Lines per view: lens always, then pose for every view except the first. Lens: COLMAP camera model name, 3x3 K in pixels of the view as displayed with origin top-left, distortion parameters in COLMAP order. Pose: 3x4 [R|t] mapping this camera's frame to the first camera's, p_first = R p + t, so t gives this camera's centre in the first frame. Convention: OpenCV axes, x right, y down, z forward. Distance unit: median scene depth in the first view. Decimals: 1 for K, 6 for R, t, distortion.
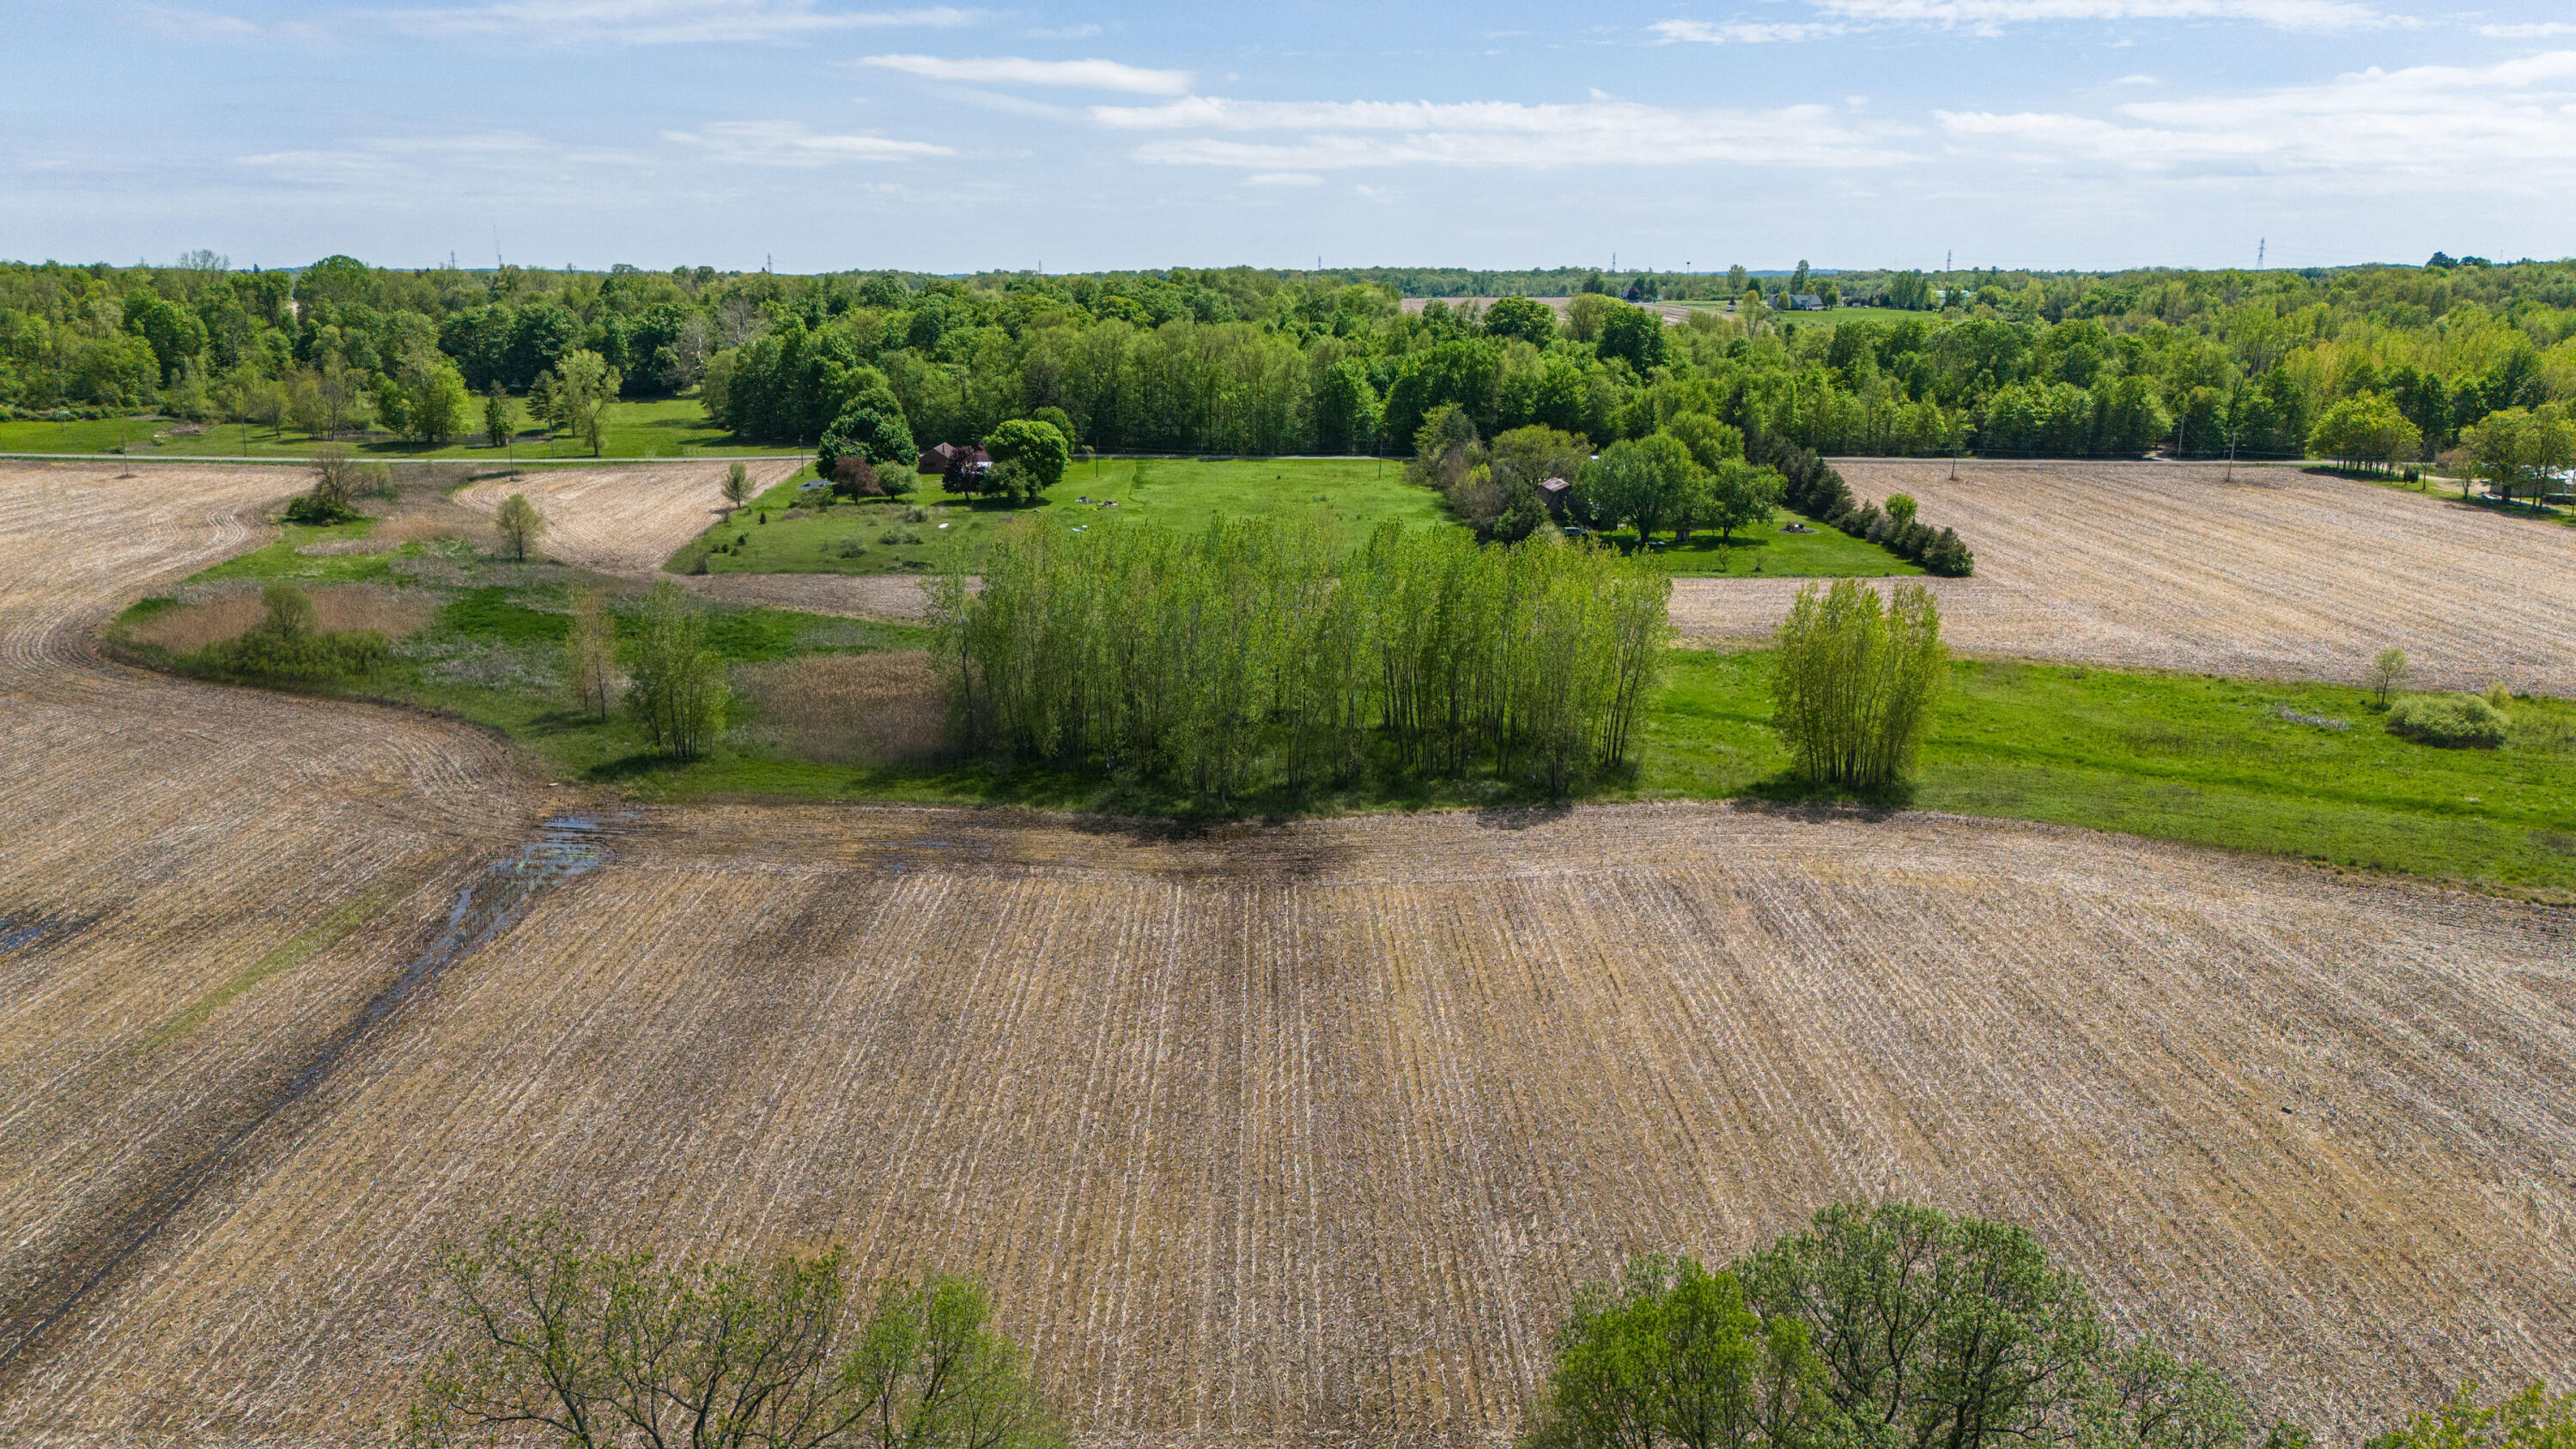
lens RADIAL K [[1885.2, 0, 1293.9], [0, 1885.2, 730.0], [0, 0, 1]] dist [0.072072, -0.071651]
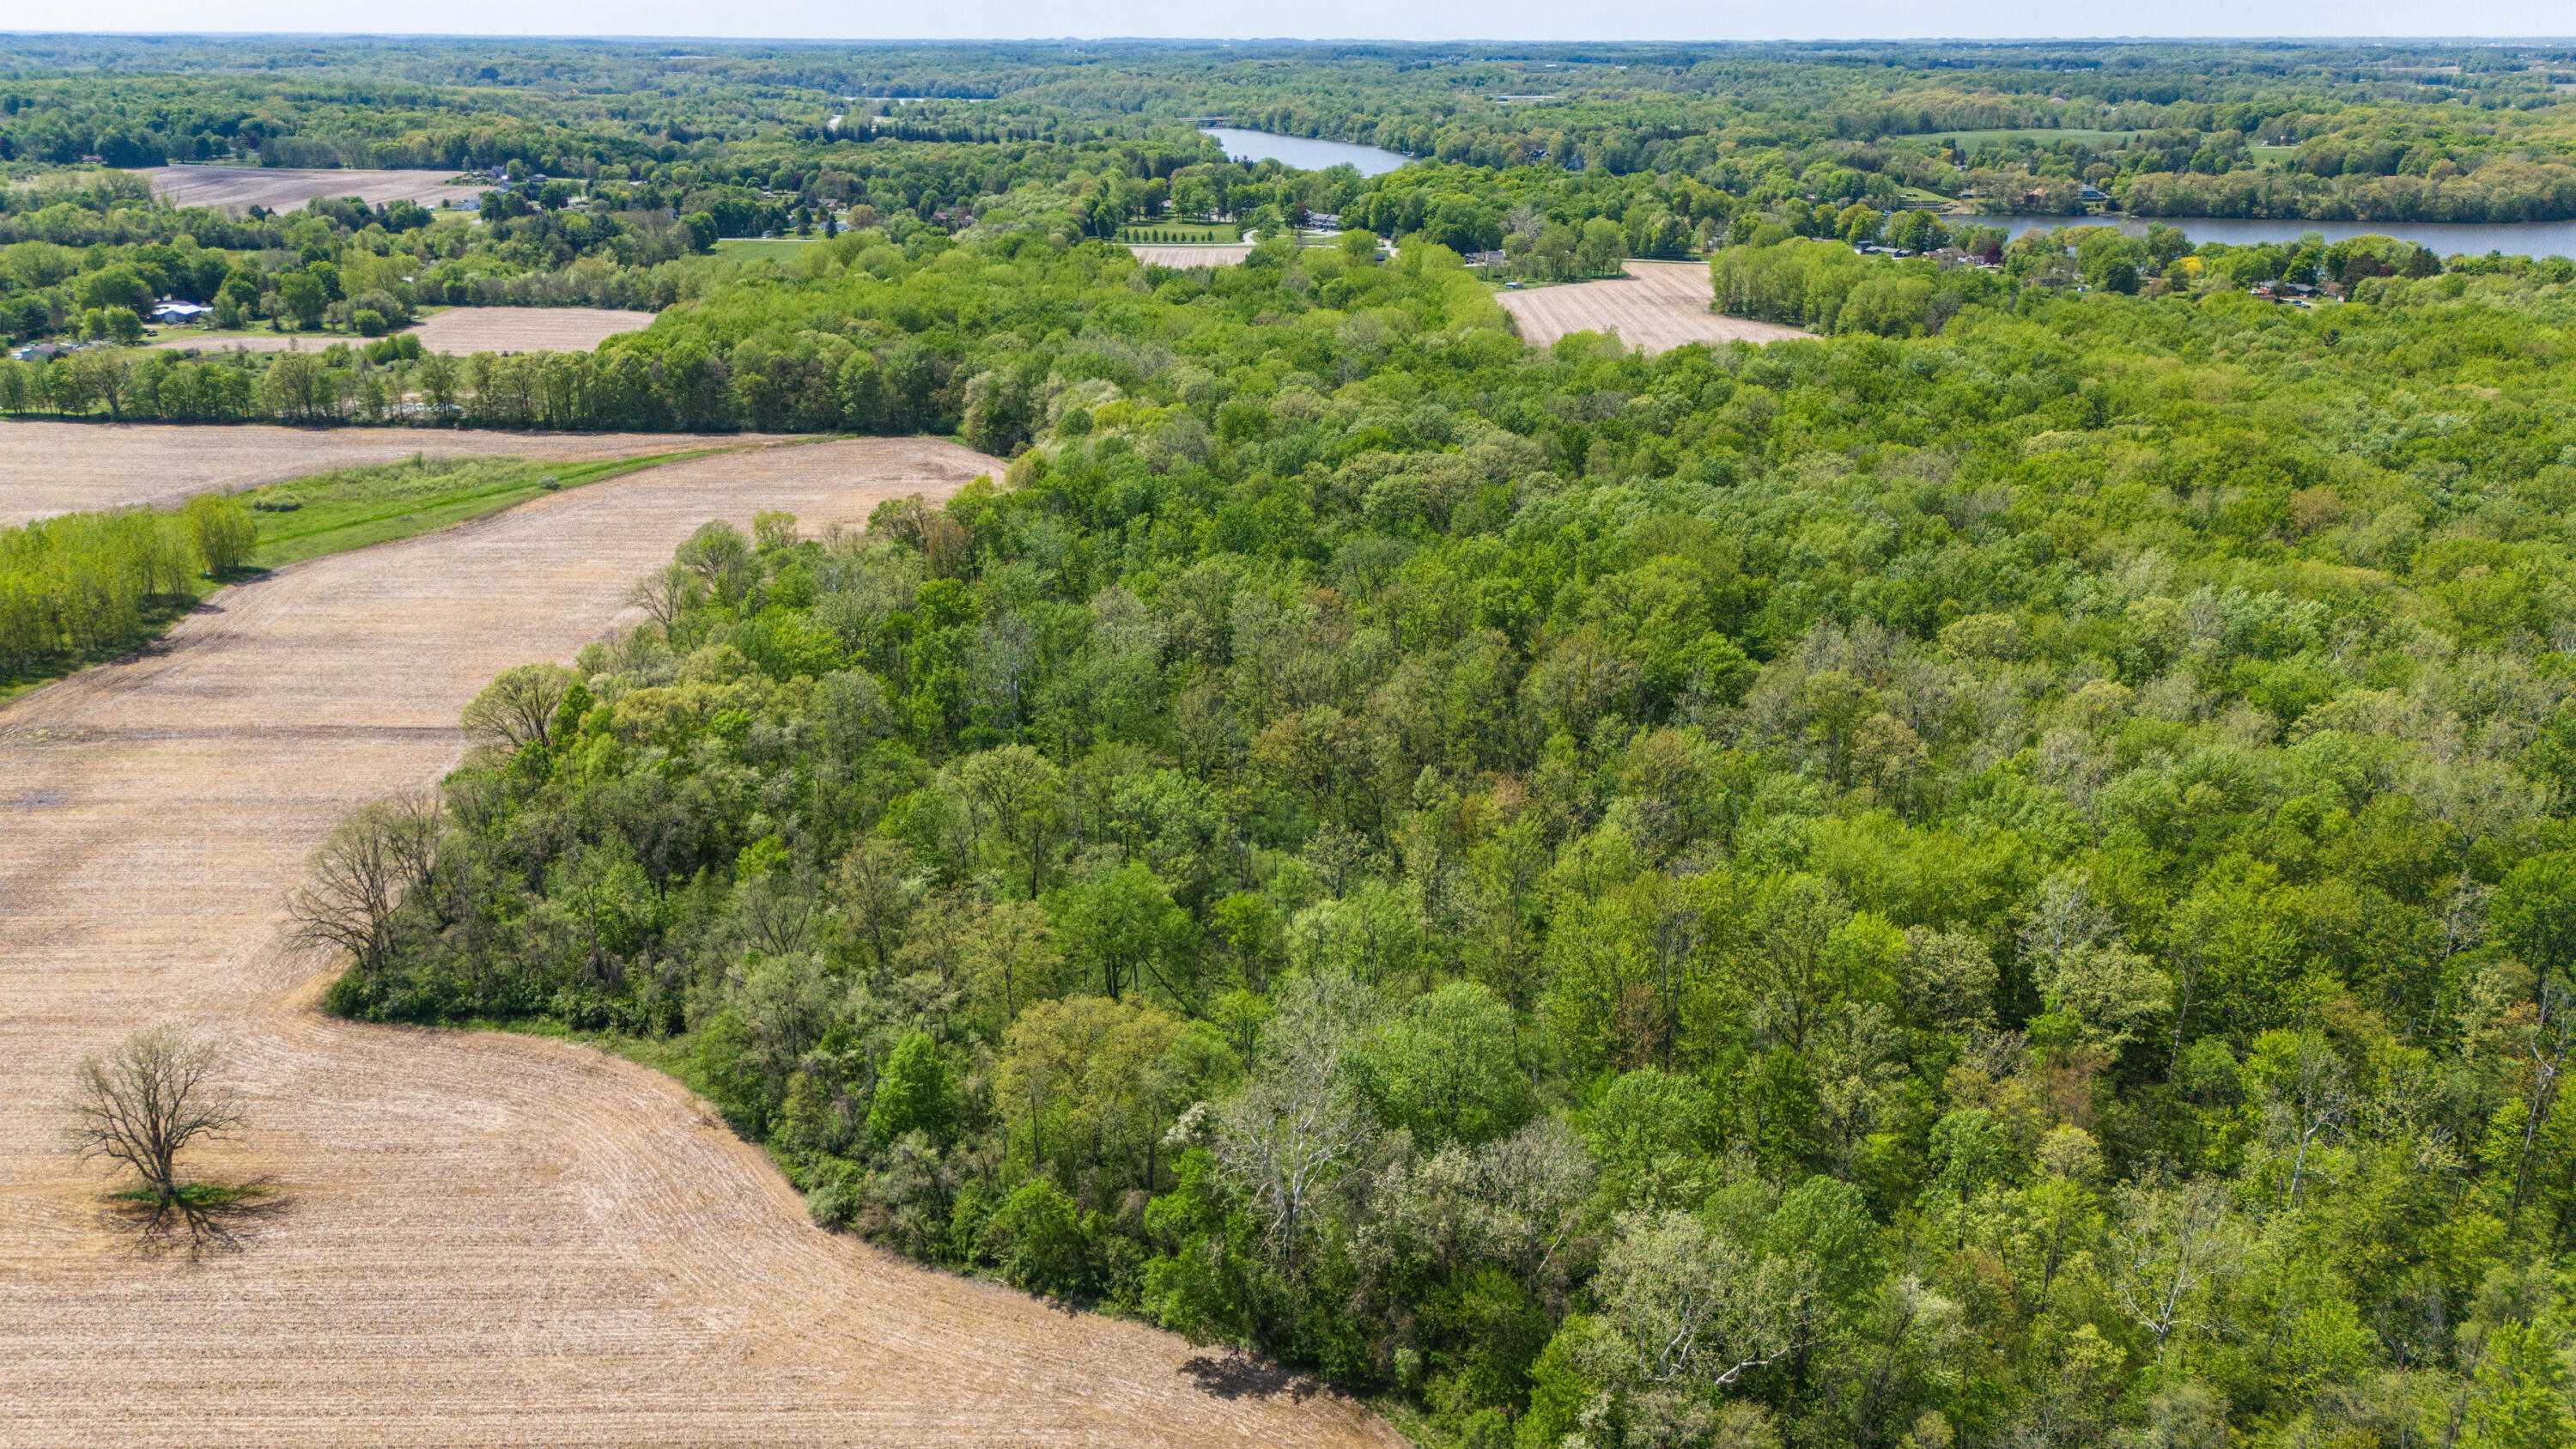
lens RADIAL K [[1885.2, 0, 1293.9], [0, 1885.2, 730.0], [0, 0, 1]] dist [0.072072, -0.071651]
pose [[-0.006825, -0.343851, 0.938999, -0.980852], [0.226865, 0.914004, 0.336347, -0.142255], [-0.973902, 0.215321, 0.071769, -0.239064]]
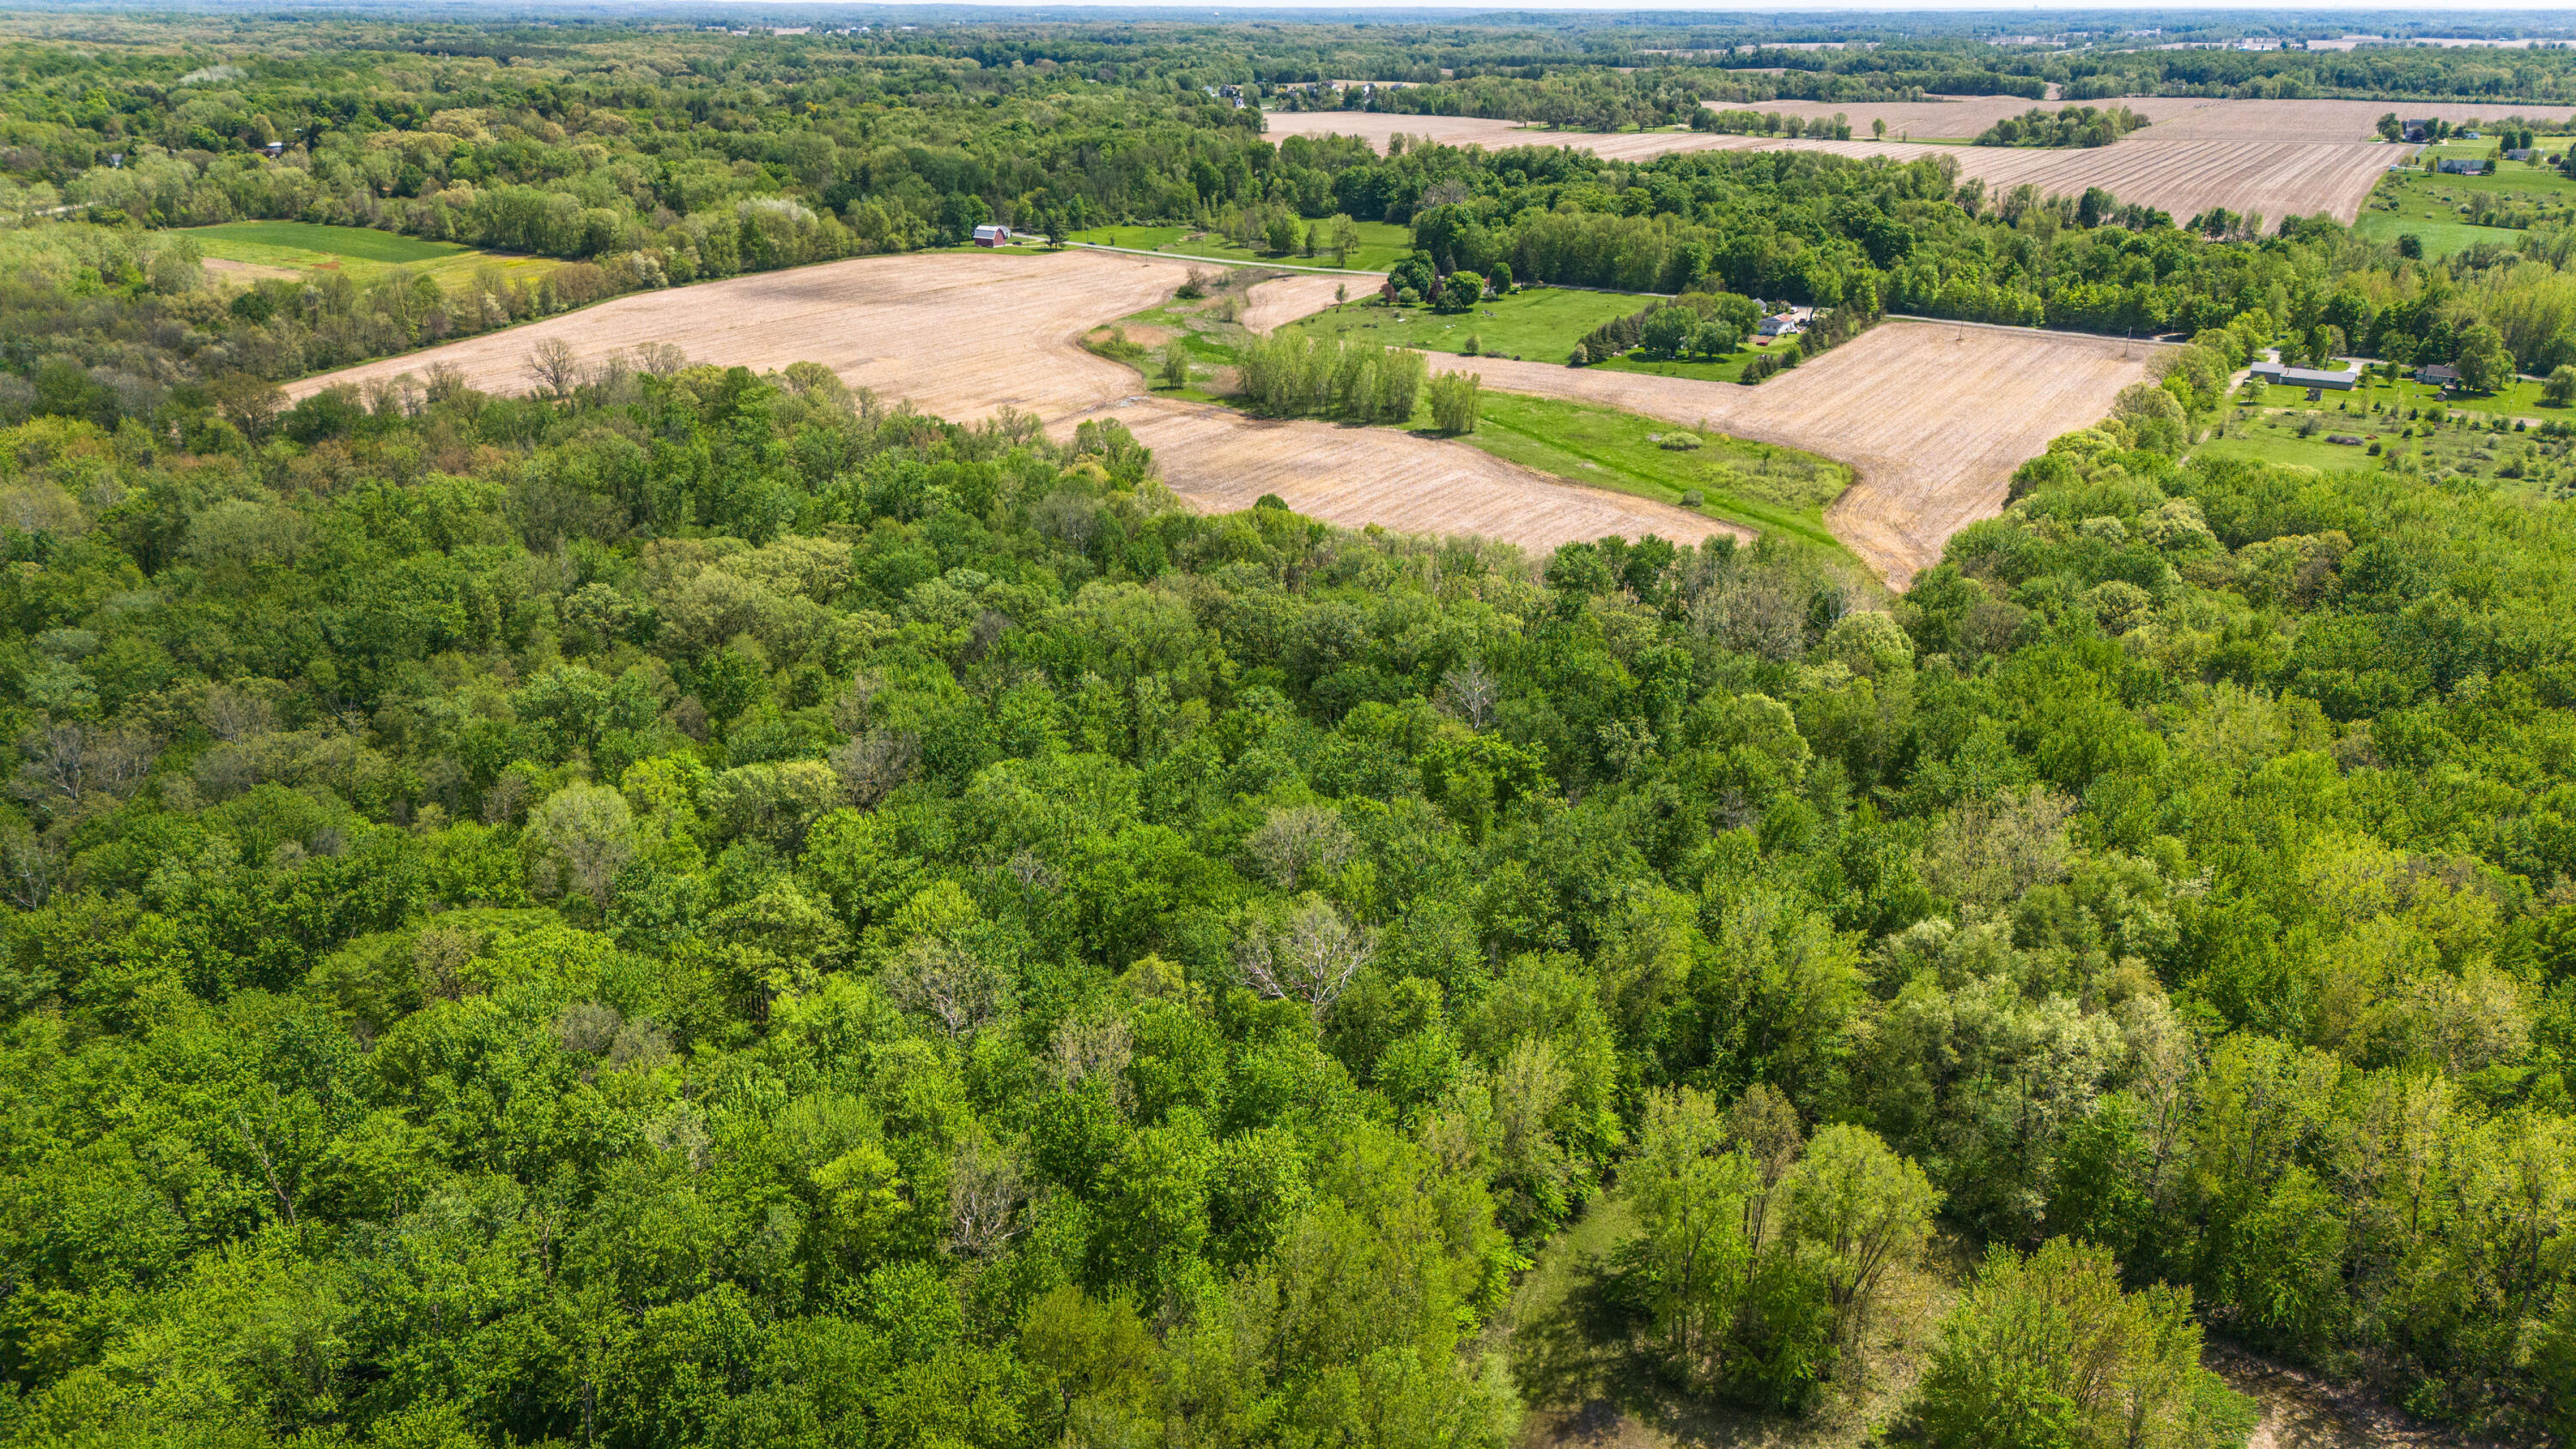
lens RADIAL K [[1885.2, 0, 1293.9], [0, 1885.2, 730.0], [0, 0, 1]] dist [0.072072, -0.071651]
pose [[0.836451, 0.199877, -0.510293, 0.824463], [-0.131604, 0.977132, 0.167013, 0.009916], [0.532006, -0.072542, 0.843628, -0.881884]]
